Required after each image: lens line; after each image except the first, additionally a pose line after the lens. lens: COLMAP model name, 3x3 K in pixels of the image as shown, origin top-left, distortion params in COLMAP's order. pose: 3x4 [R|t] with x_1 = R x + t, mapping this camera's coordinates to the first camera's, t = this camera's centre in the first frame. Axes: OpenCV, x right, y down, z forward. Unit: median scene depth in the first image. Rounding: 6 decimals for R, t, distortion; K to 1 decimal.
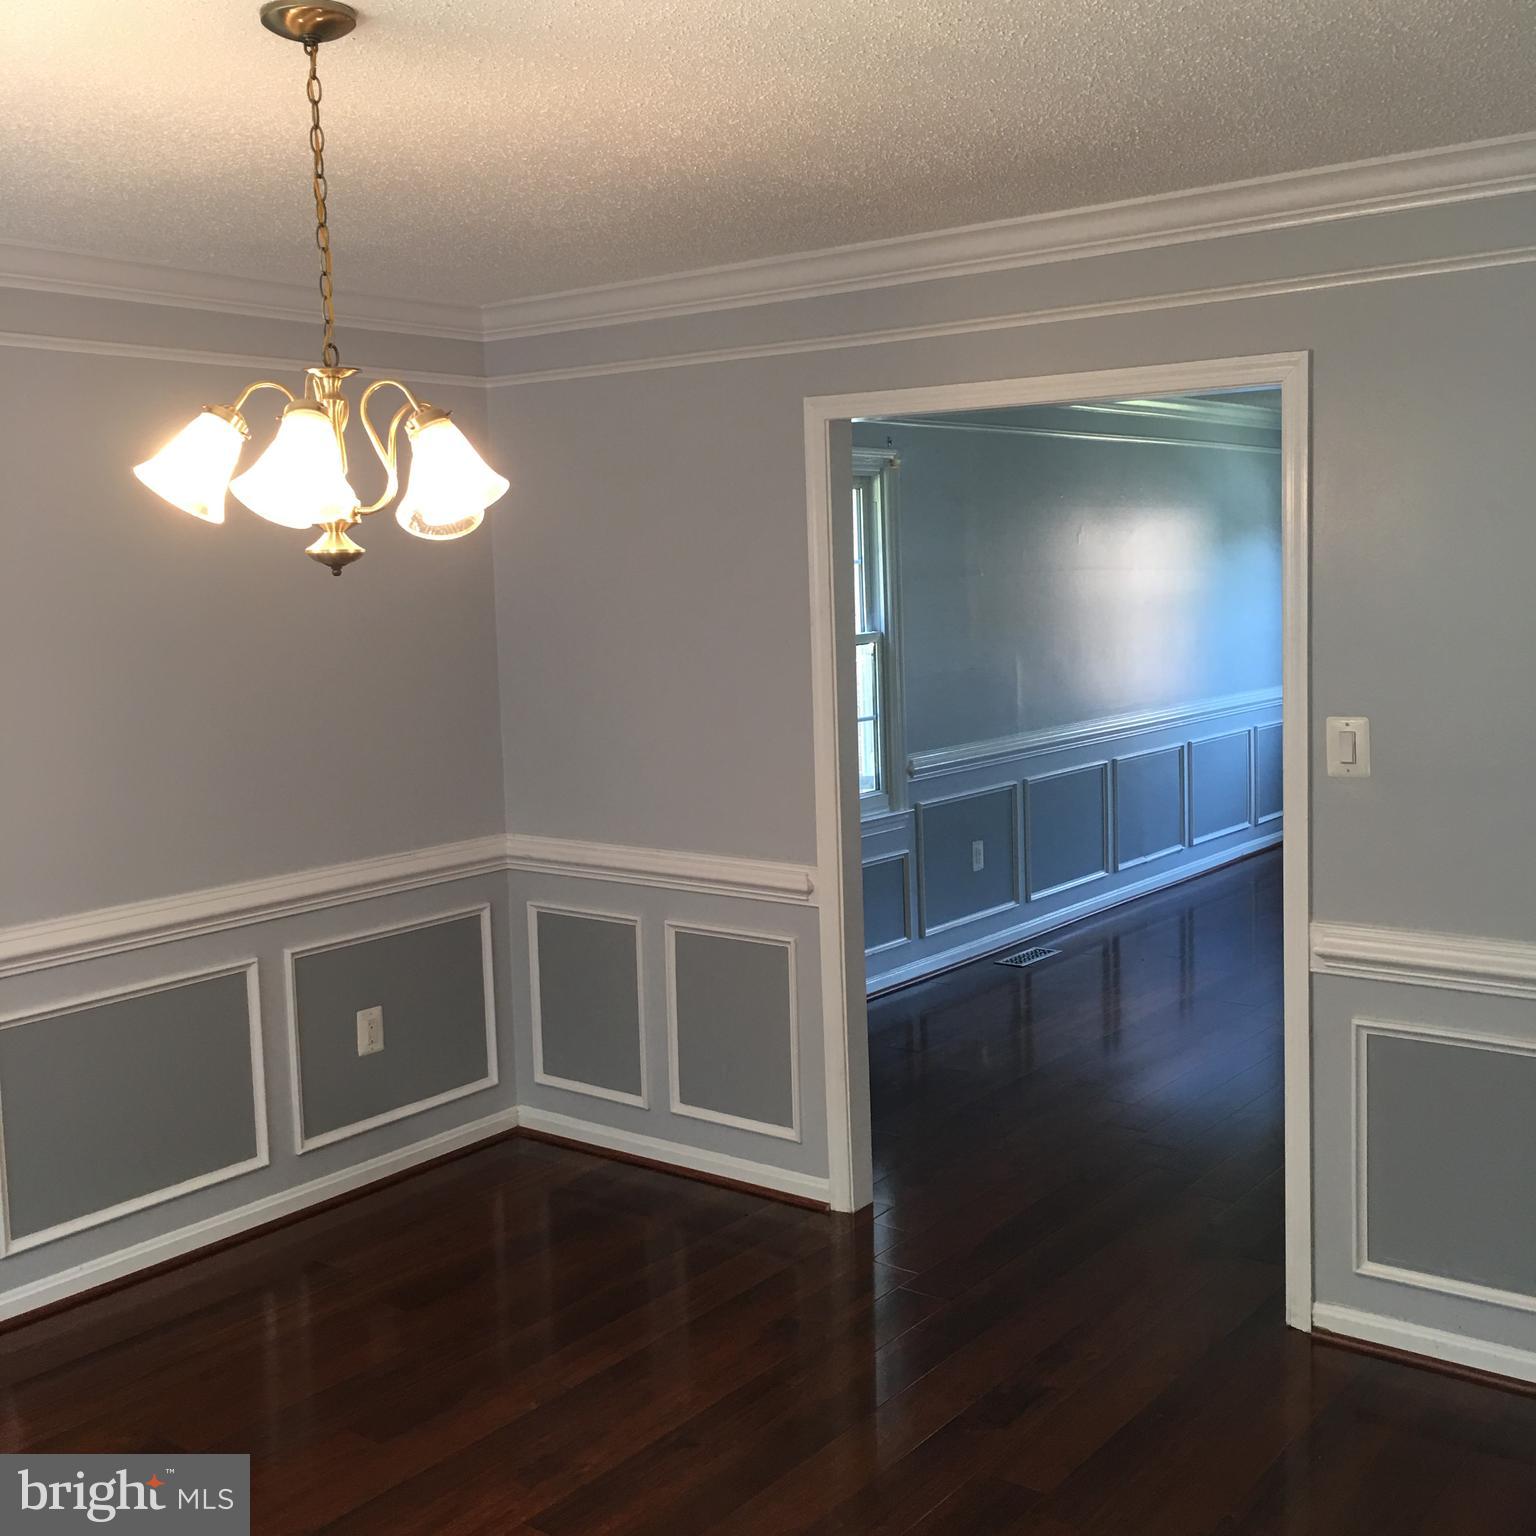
lens RADIAL K [[1718.1, 0, 768.0], [0, 1718.1, 768.0], [0, 0, 1]] dist [0.002920, 0.005416]
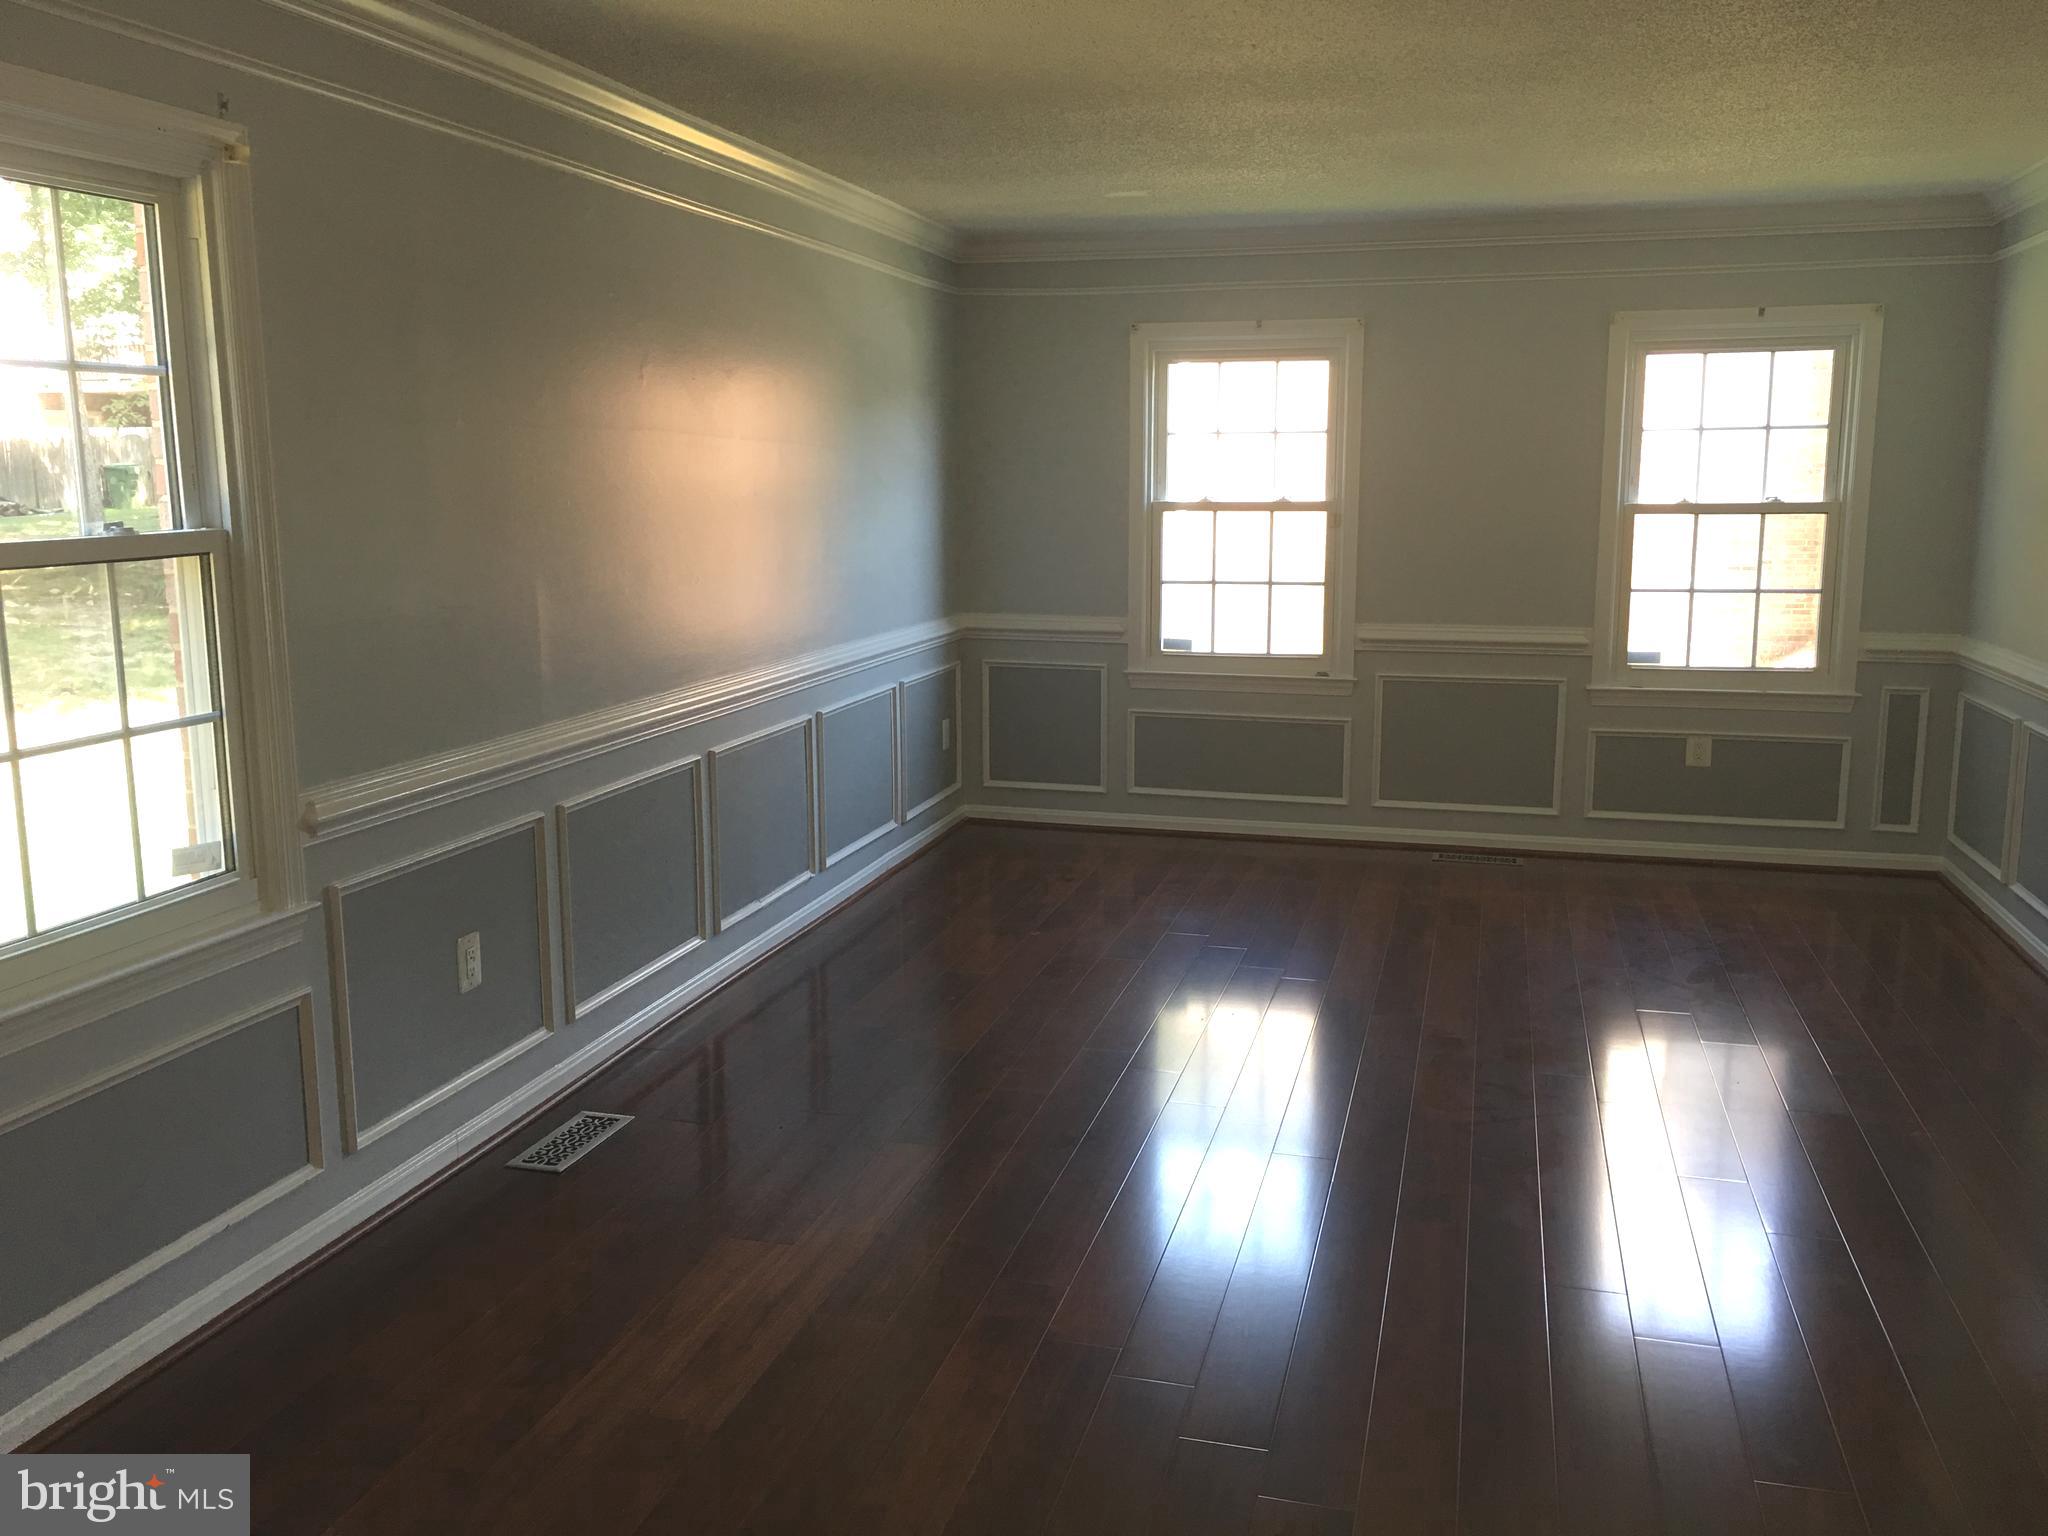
lens RADIAL K [[1749.9, 0, 1024.0], [0, 1749.9, 768.0], [0, 0, 1]] dist [0.032096, 0.000786]
pose [[0.920522, -0.031136, 0.389448, 0.068631], [0.011901, 0.998591, 0.051708, -0.033216], [-0.390509, -0.042963, 0.919596, 0.427836]]
